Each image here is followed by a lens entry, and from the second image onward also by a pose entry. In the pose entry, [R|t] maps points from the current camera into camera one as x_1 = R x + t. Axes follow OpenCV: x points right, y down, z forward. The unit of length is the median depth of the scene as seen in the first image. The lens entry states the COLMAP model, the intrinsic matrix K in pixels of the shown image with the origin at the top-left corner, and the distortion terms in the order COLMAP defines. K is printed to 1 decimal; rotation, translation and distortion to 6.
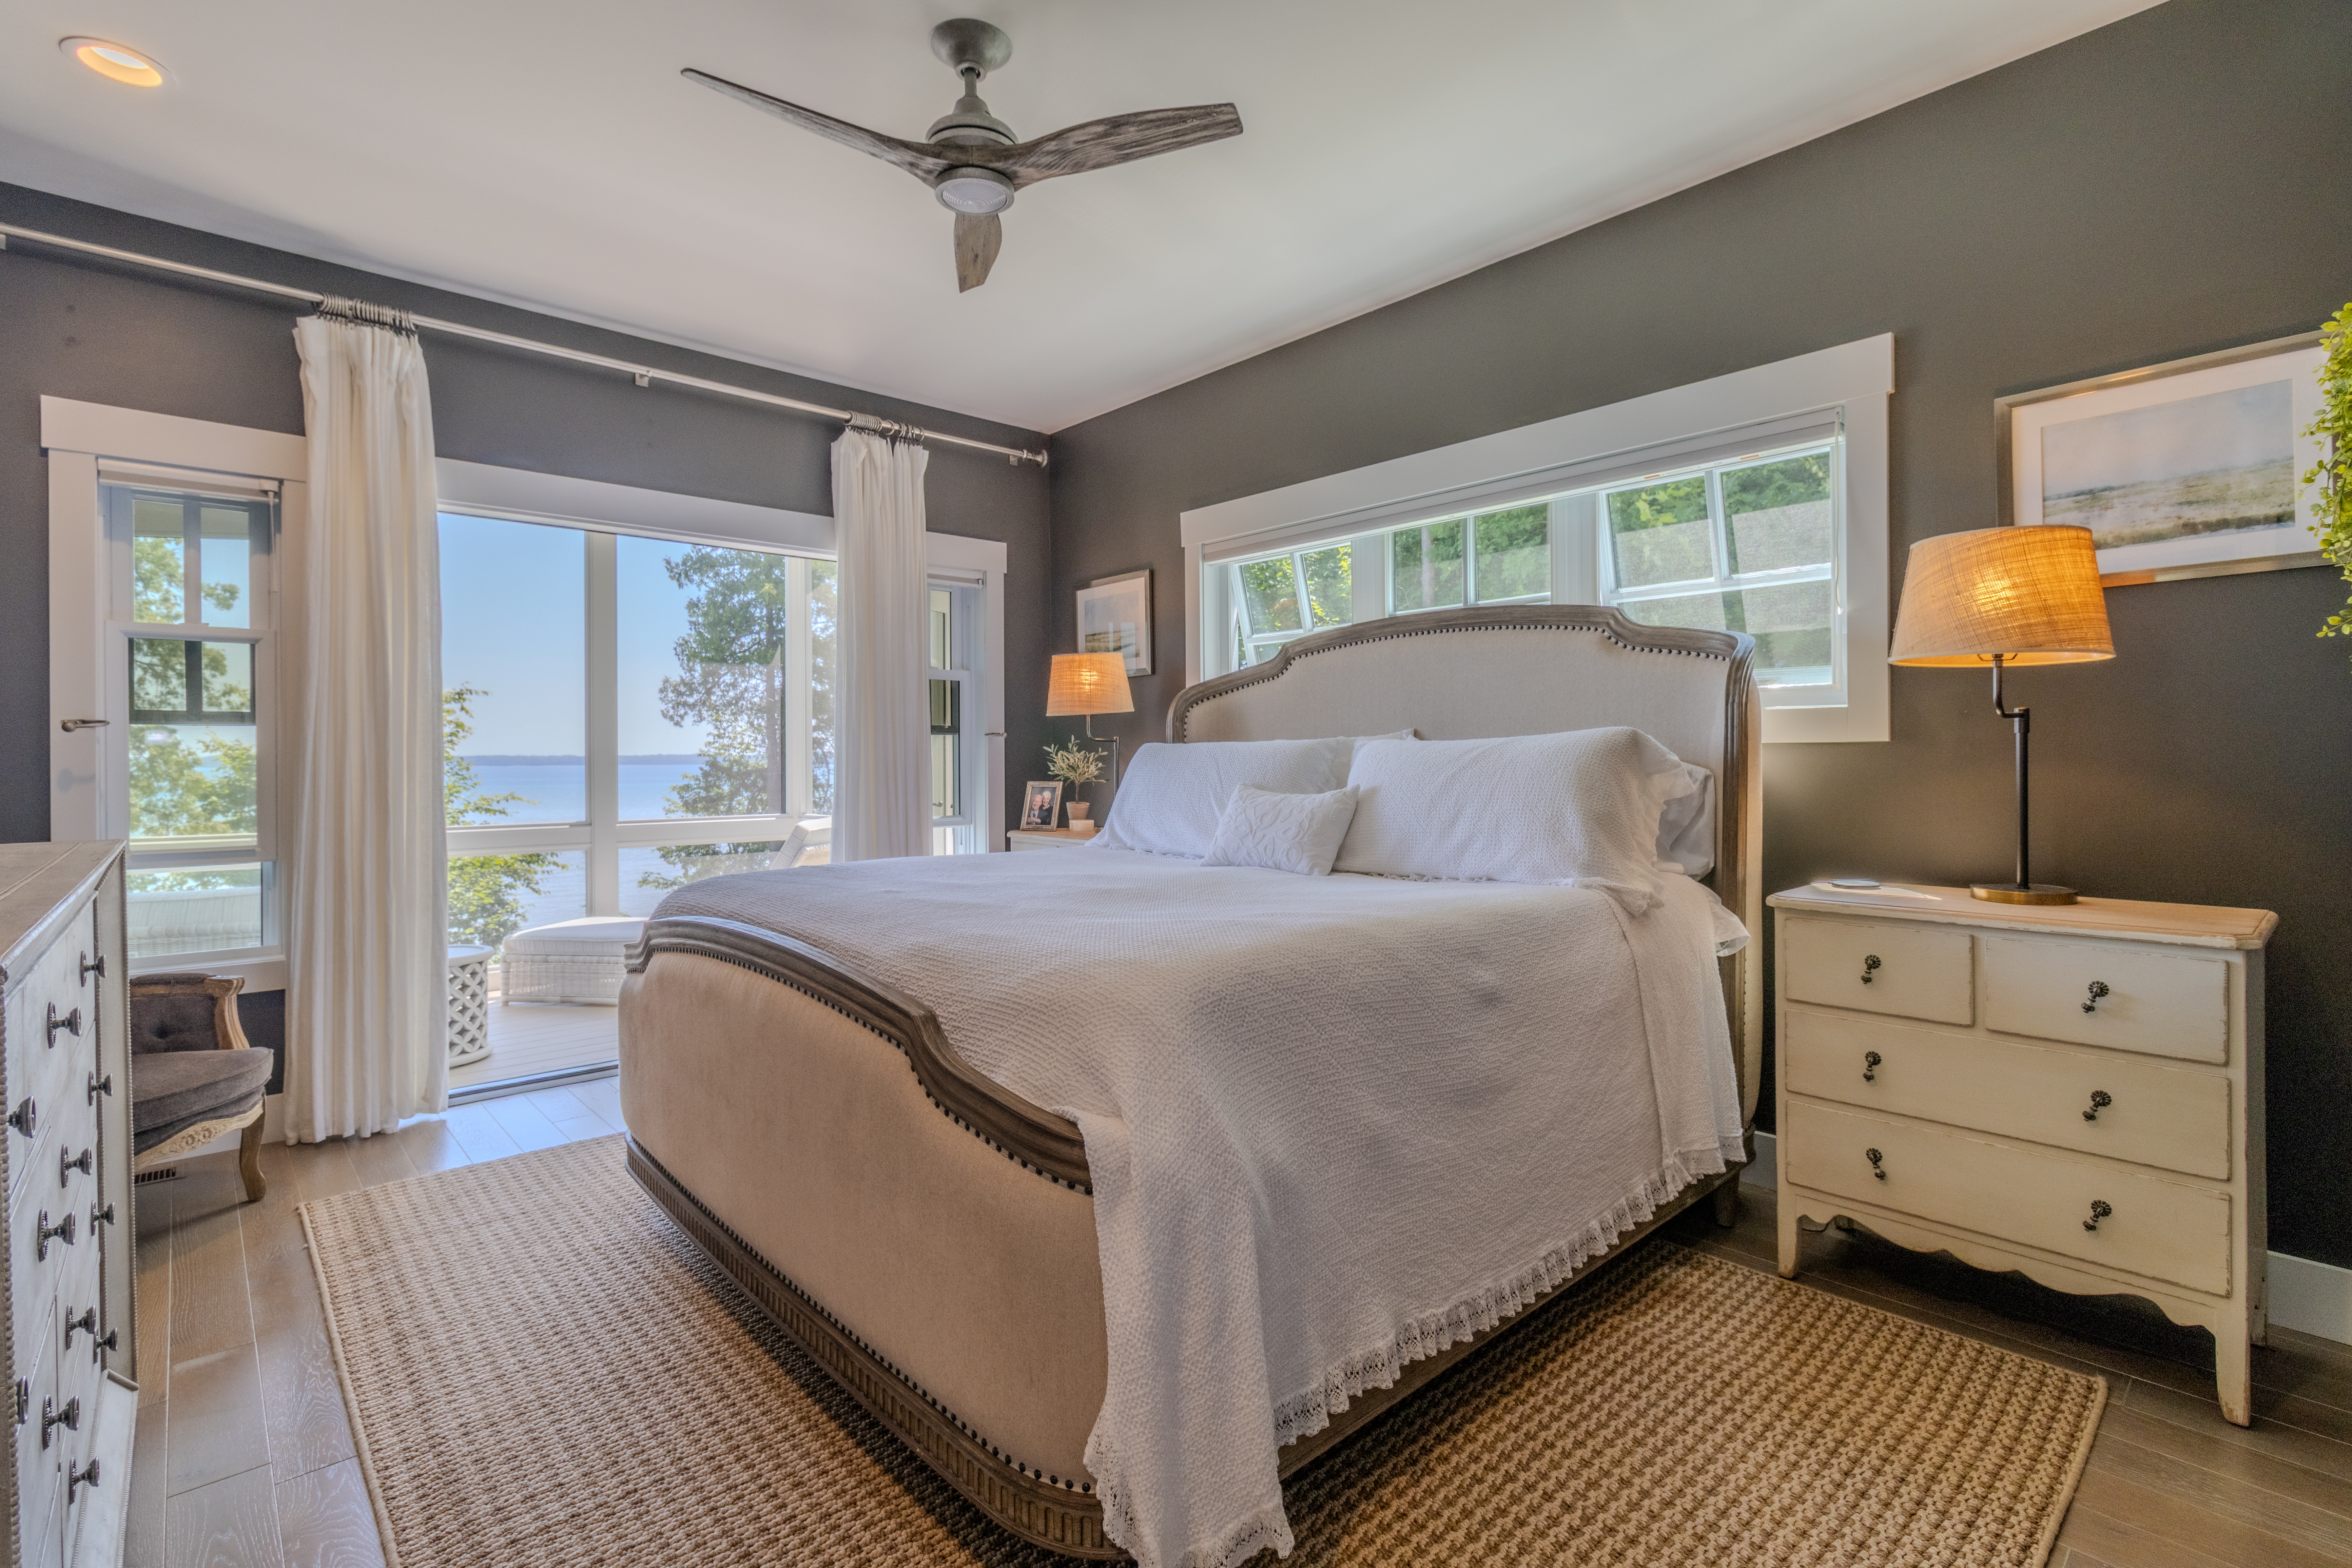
lens RADIAL K [[1107.5, 0, 1167.0], [0, 1107.5, 773.2], [0, 0, 1]] dist [0.001057, 0.000590]
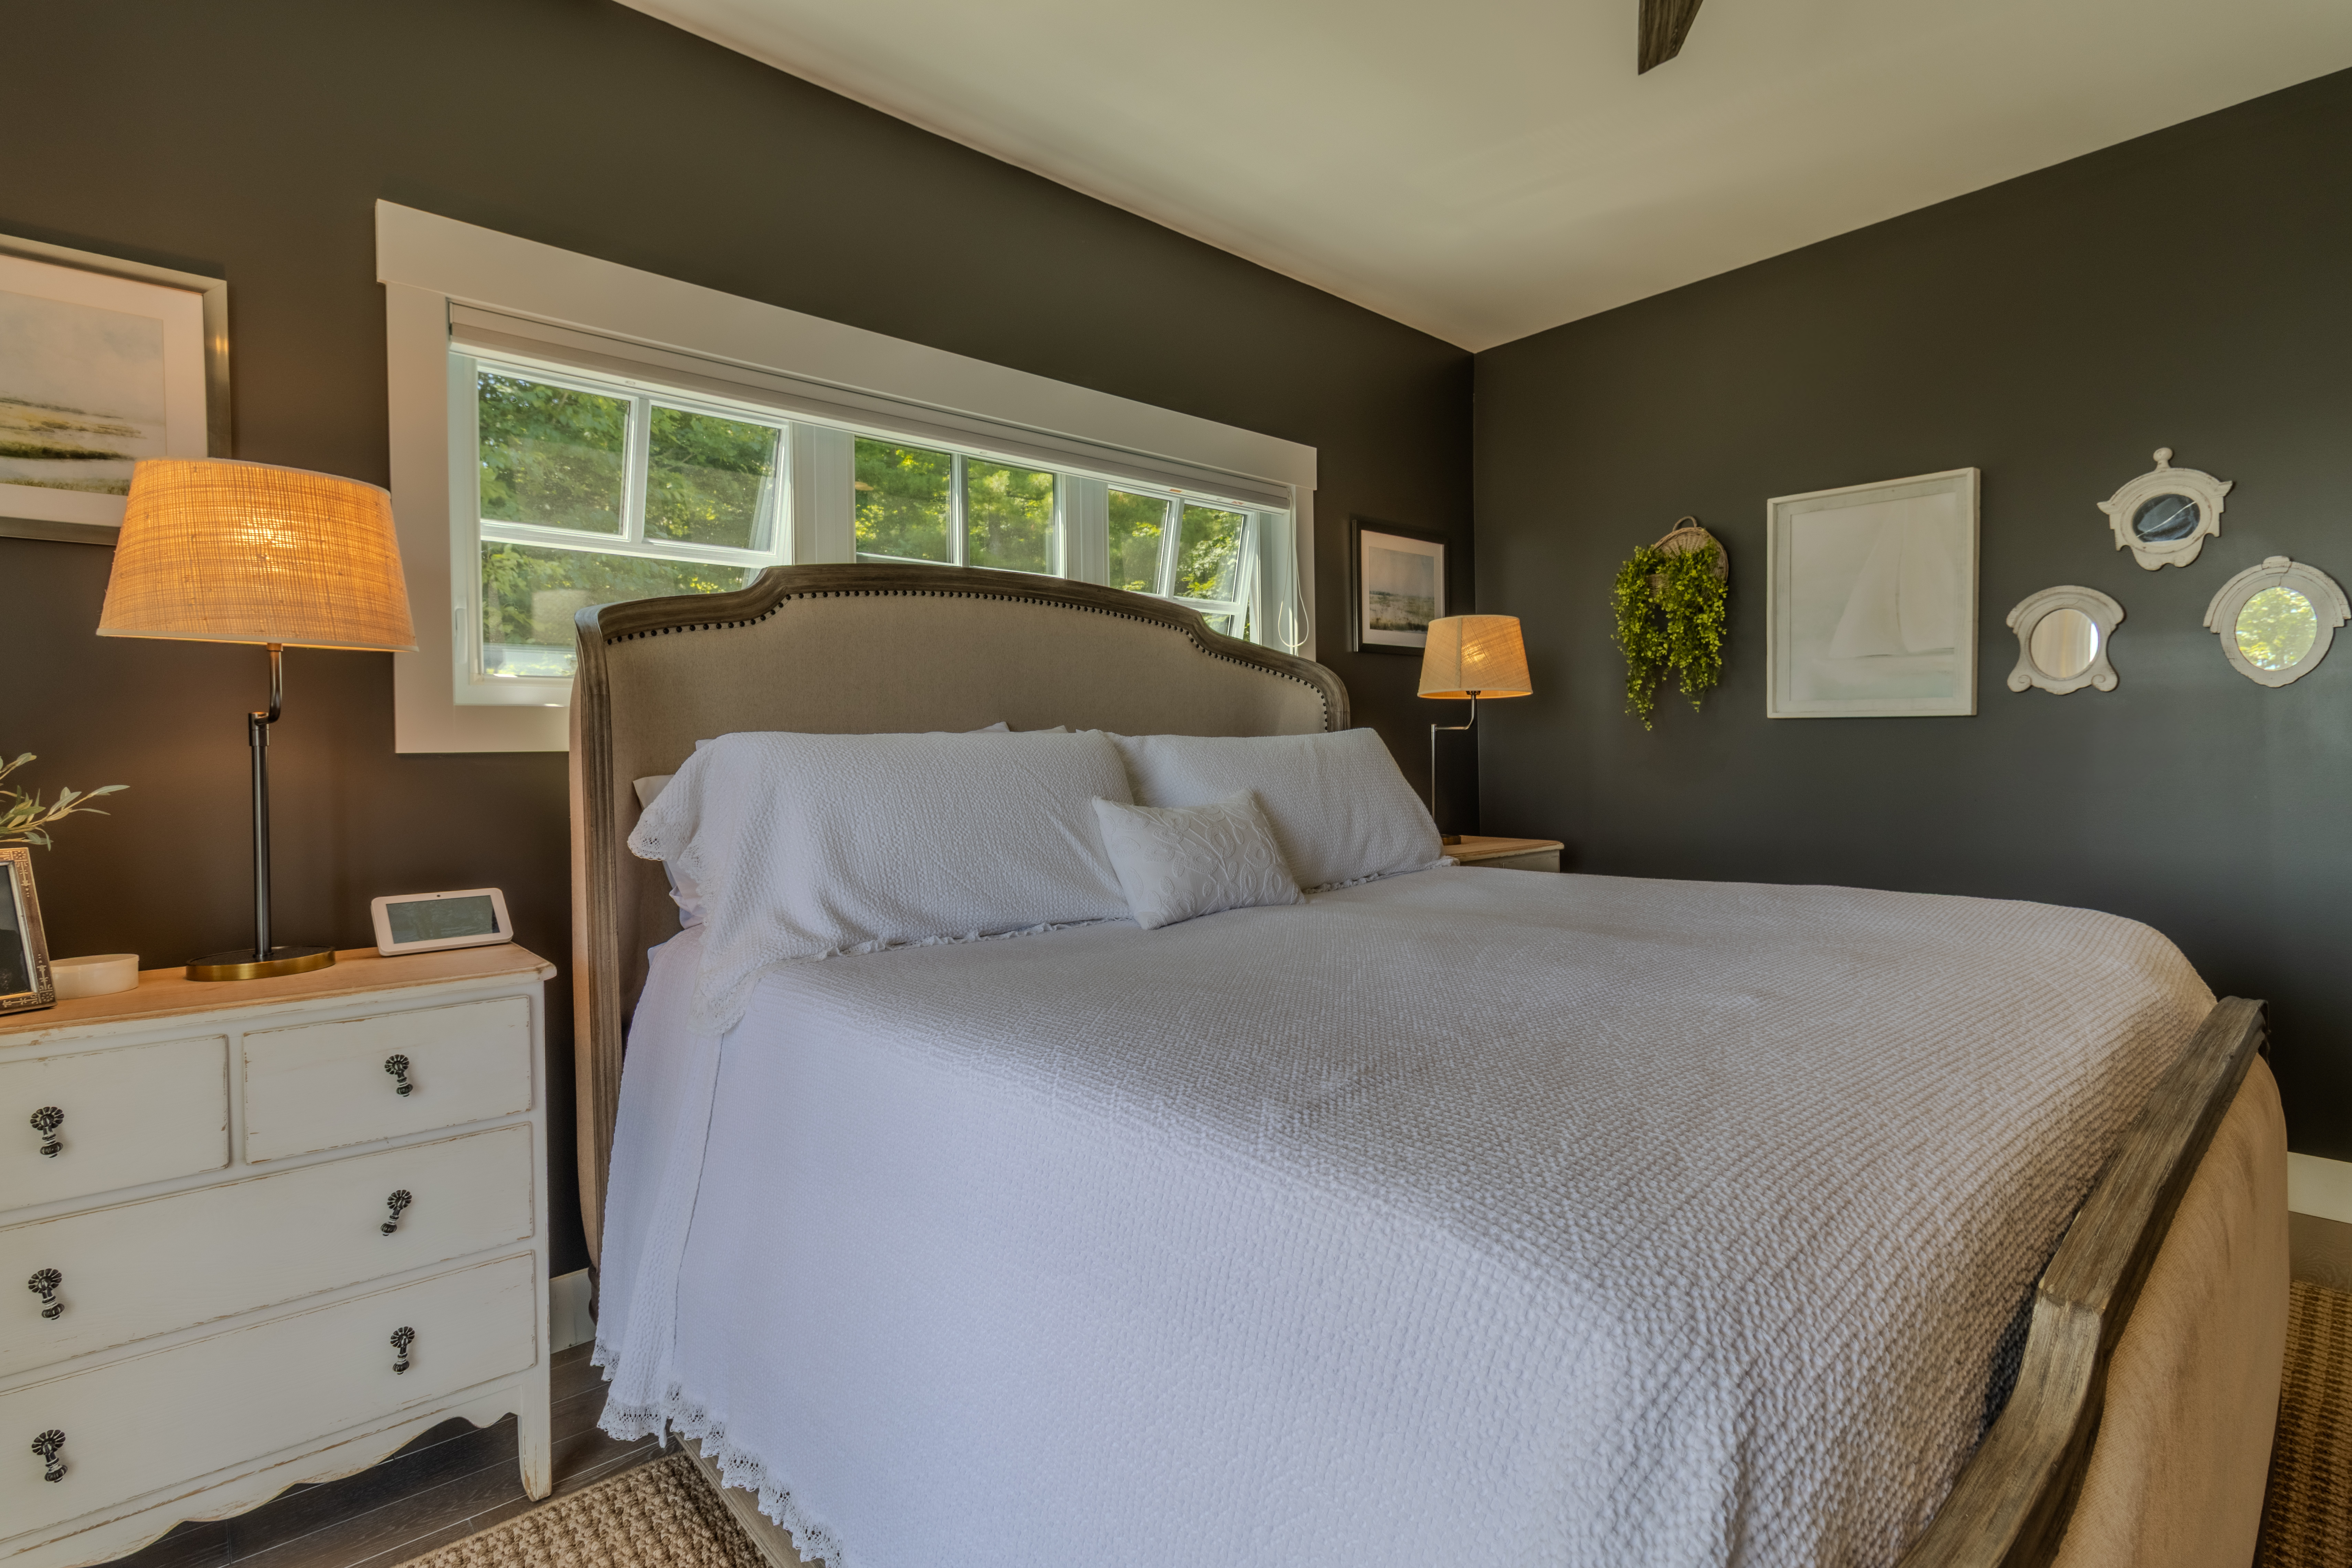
lens RADIAL K [[1107.4, 0, 1182.4], [0, 1107.4, 768.9], [0, 0, 1]] dist [0.001057, 0.000590]
pose [[-0.008250, -0.016065, 0.999837, -0.584395], [0.018493, 0.999697, 0.016216, -0.017626], [-0.999795, 0.018624, -0.007951, 0.943107]]
